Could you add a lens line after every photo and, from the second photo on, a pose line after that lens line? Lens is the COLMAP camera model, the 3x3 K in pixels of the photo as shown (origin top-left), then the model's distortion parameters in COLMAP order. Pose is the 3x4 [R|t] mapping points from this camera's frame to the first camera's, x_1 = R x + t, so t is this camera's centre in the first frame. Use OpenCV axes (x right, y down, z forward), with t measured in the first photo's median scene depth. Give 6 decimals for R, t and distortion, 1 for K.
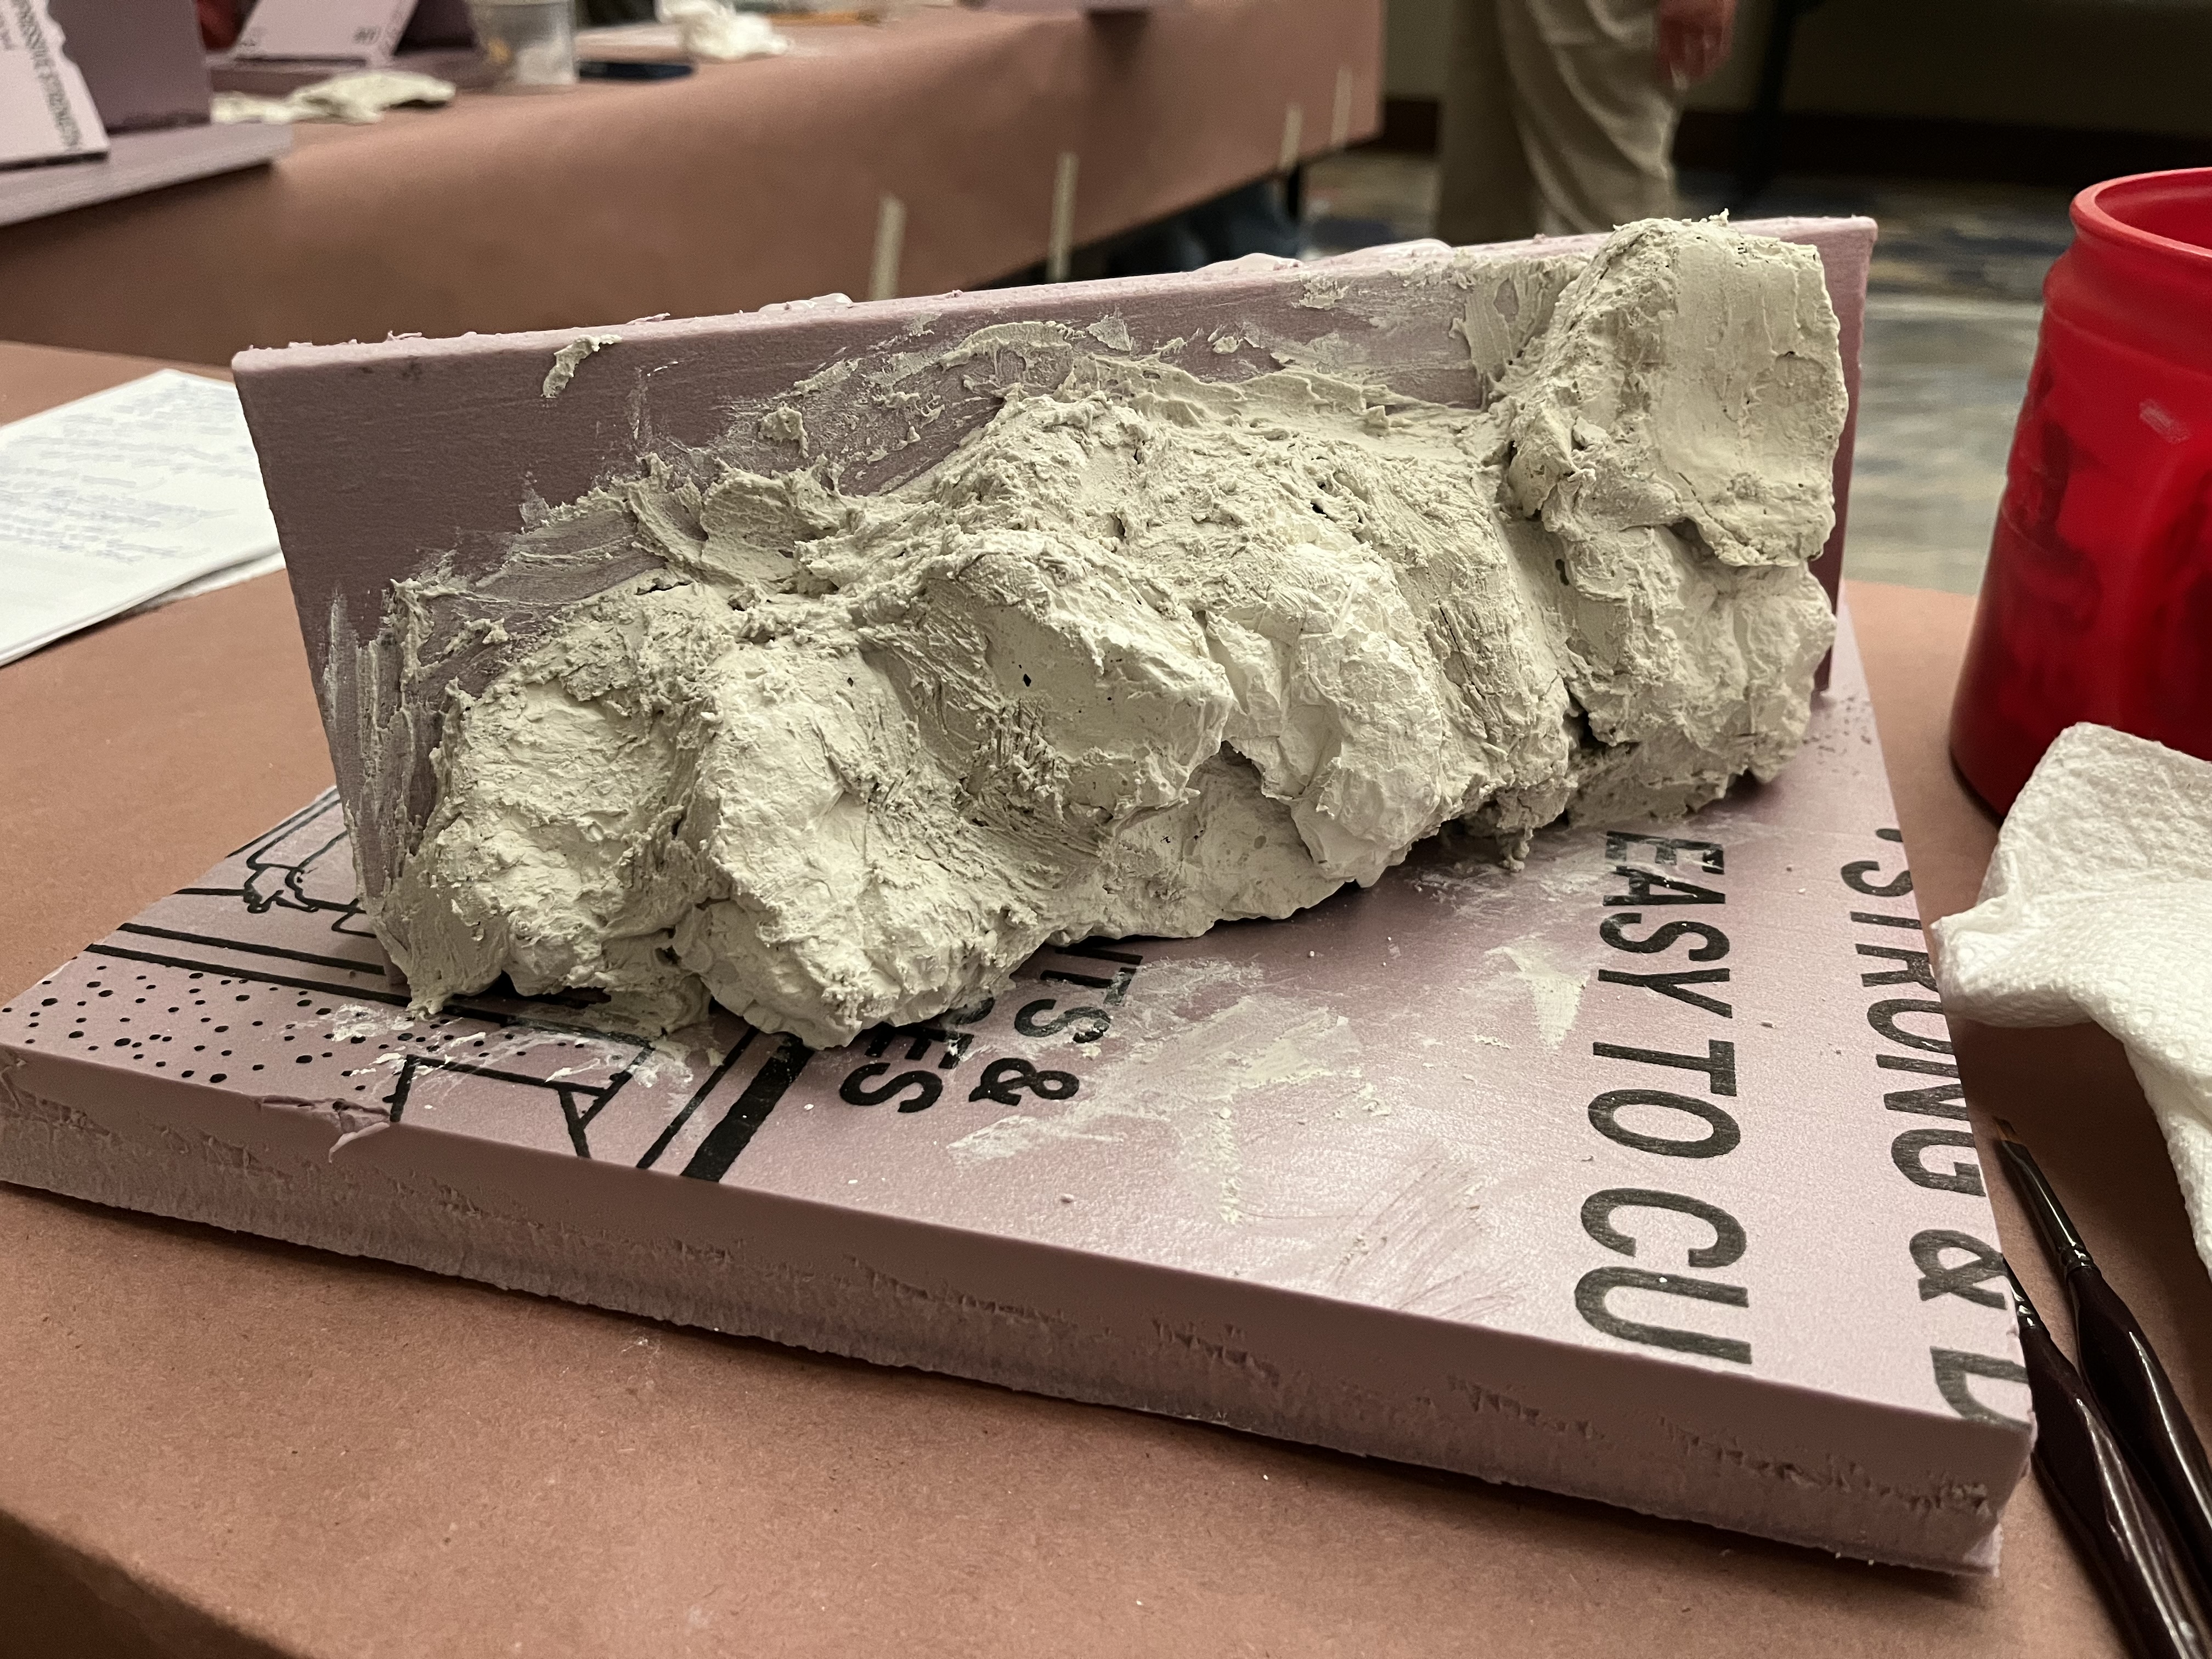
lens RADIAL K [[1707.2, 0, 1097.4], [0, 1707.2, 782.3], [0, 0, 1]] dist [0.030957, -0.083875]
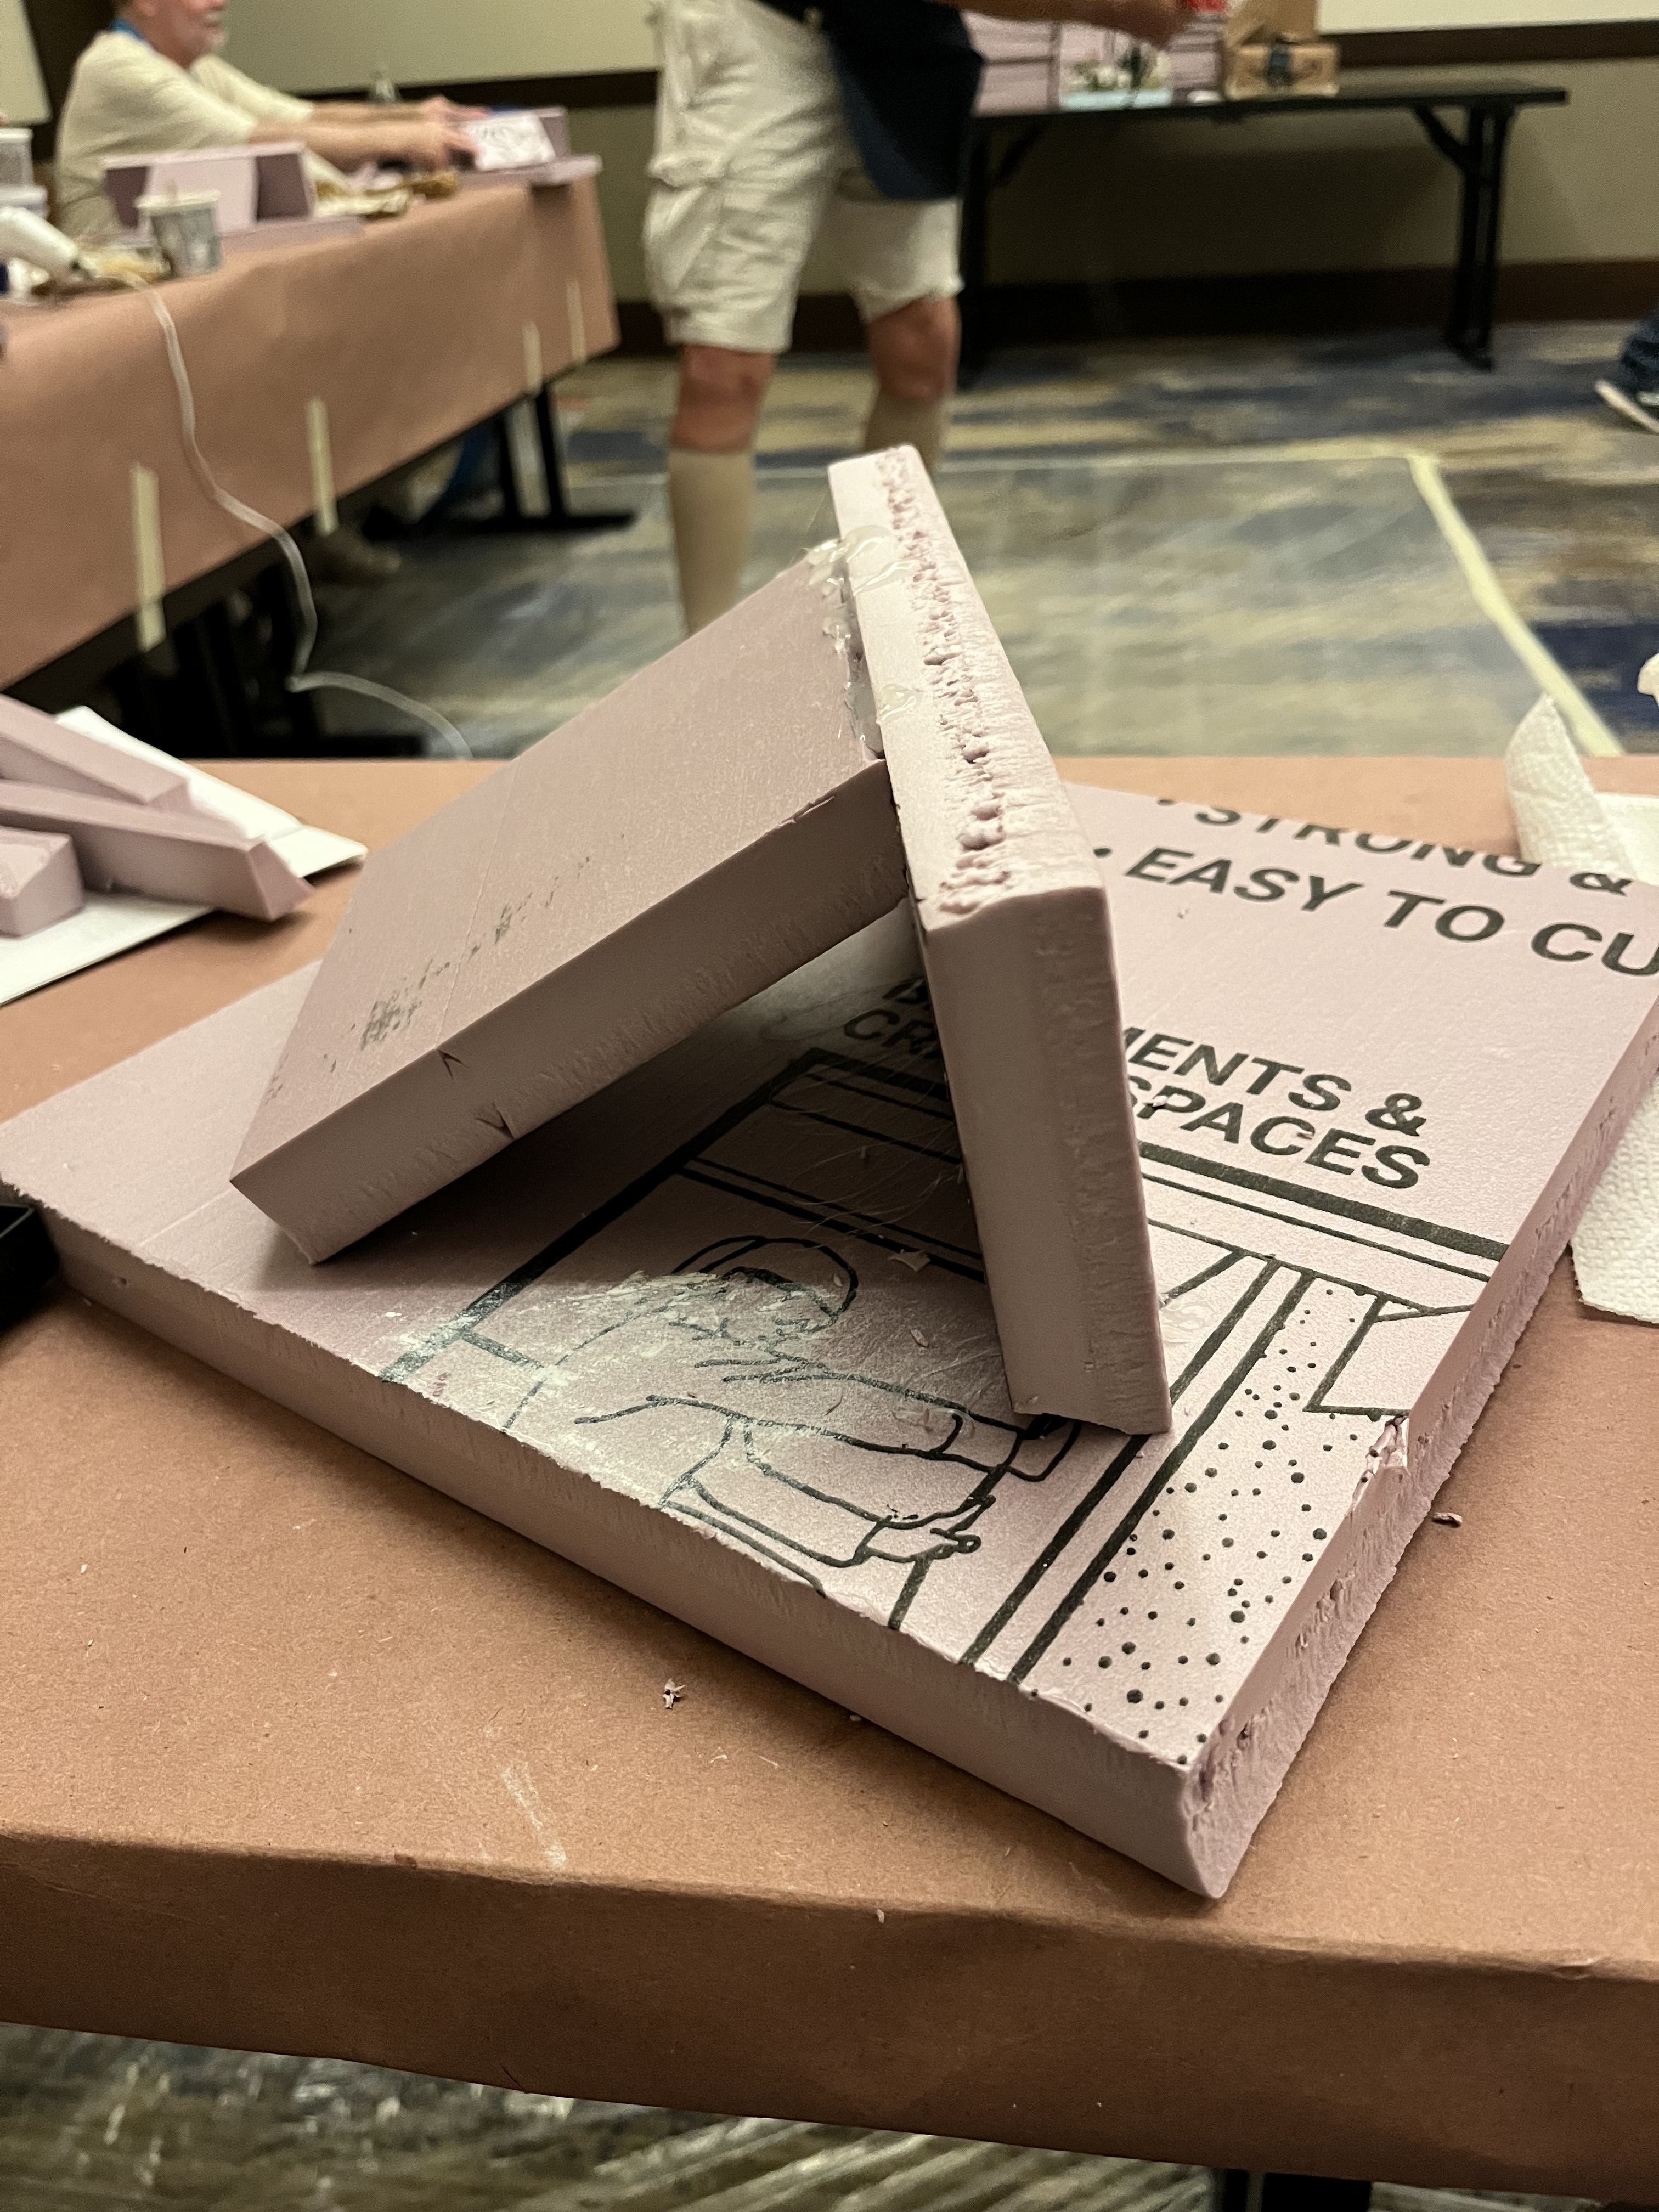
lens RADIAL K [[1707.2, 0, 849.2], [0, 1707.2, 1098.7], [0, 0, 1]] dist [0.030957, -0.083875]
pose [[0.340017, -0.507471, 0.791746, -1.244652], [0.497152, 0.811642, 0.306720, -0.461131], [-0.798266, 0.289328, 0.528262, 0.618338]]
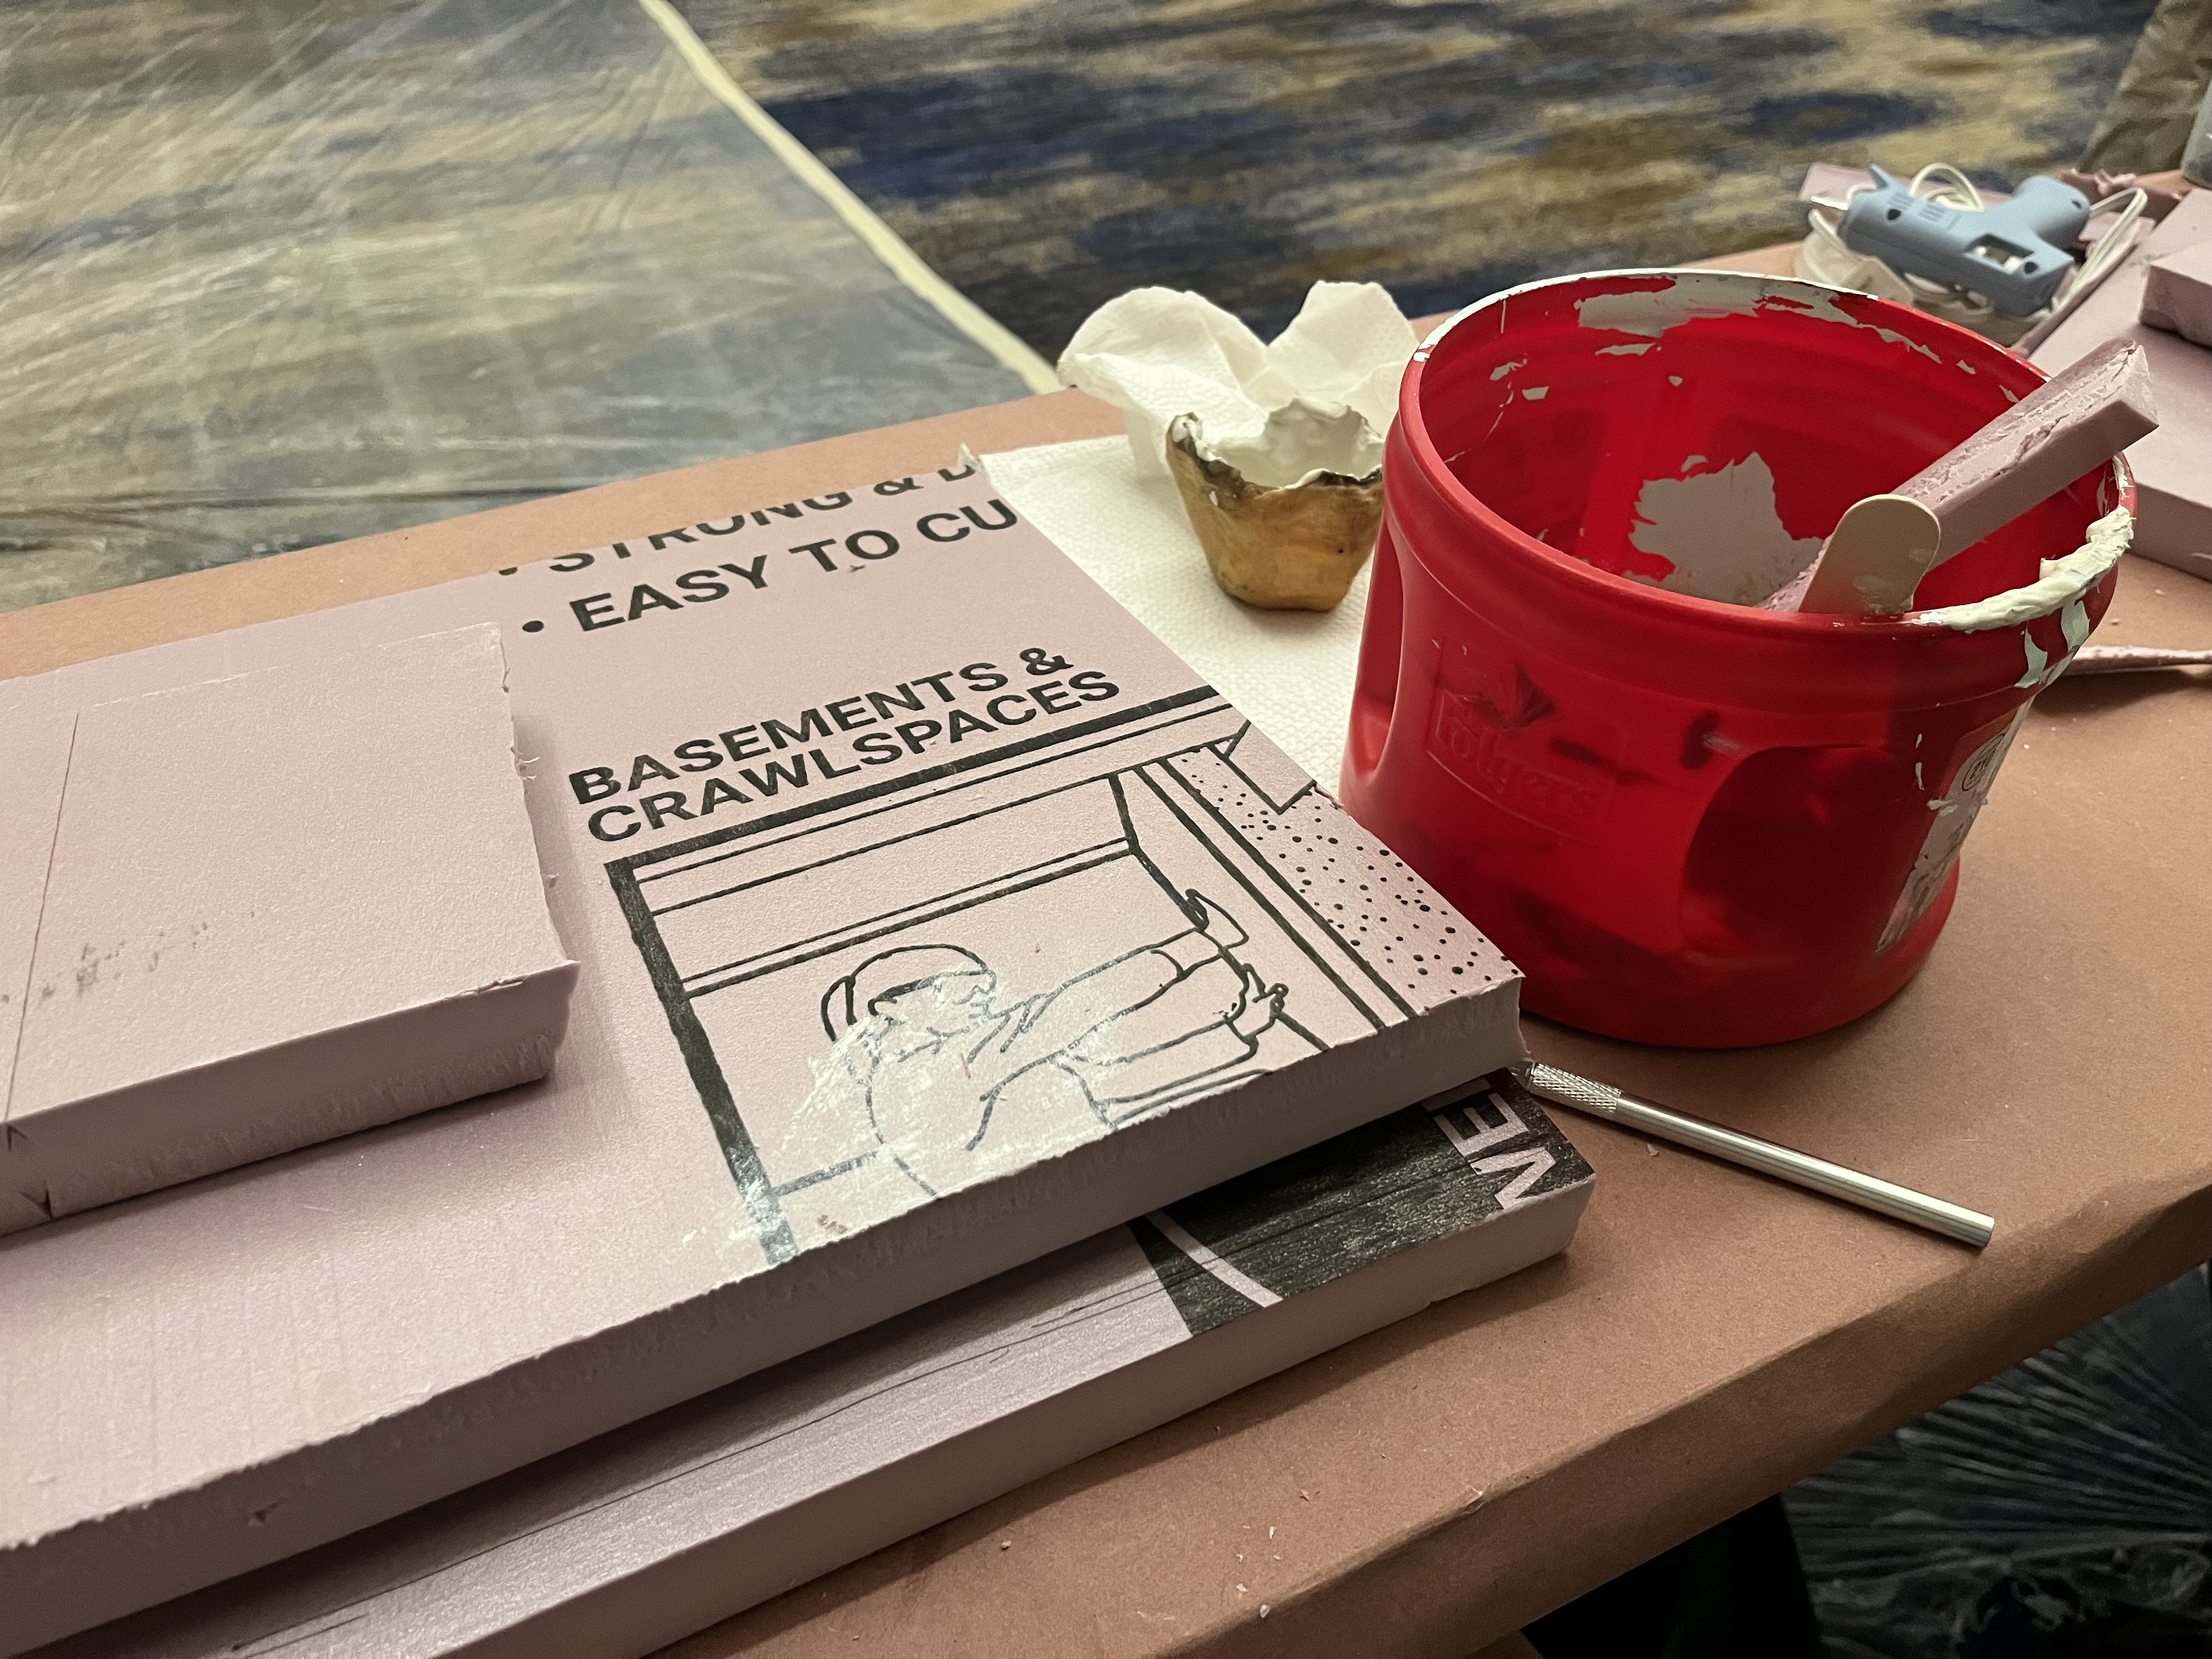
lens RADIAL K [[1707.2, 0, 1097.4], [0, 1707.2, 782.3], [0, 0, 1]] dist [0.030957, -0.083875]
pose [[-0.656457, -0.395660, 0.642275, -1.265260], [0.387917, 0.553162, 0.737247, -1.038962], [-0.646981, 0.733120, -0.209644, 1.412420]]
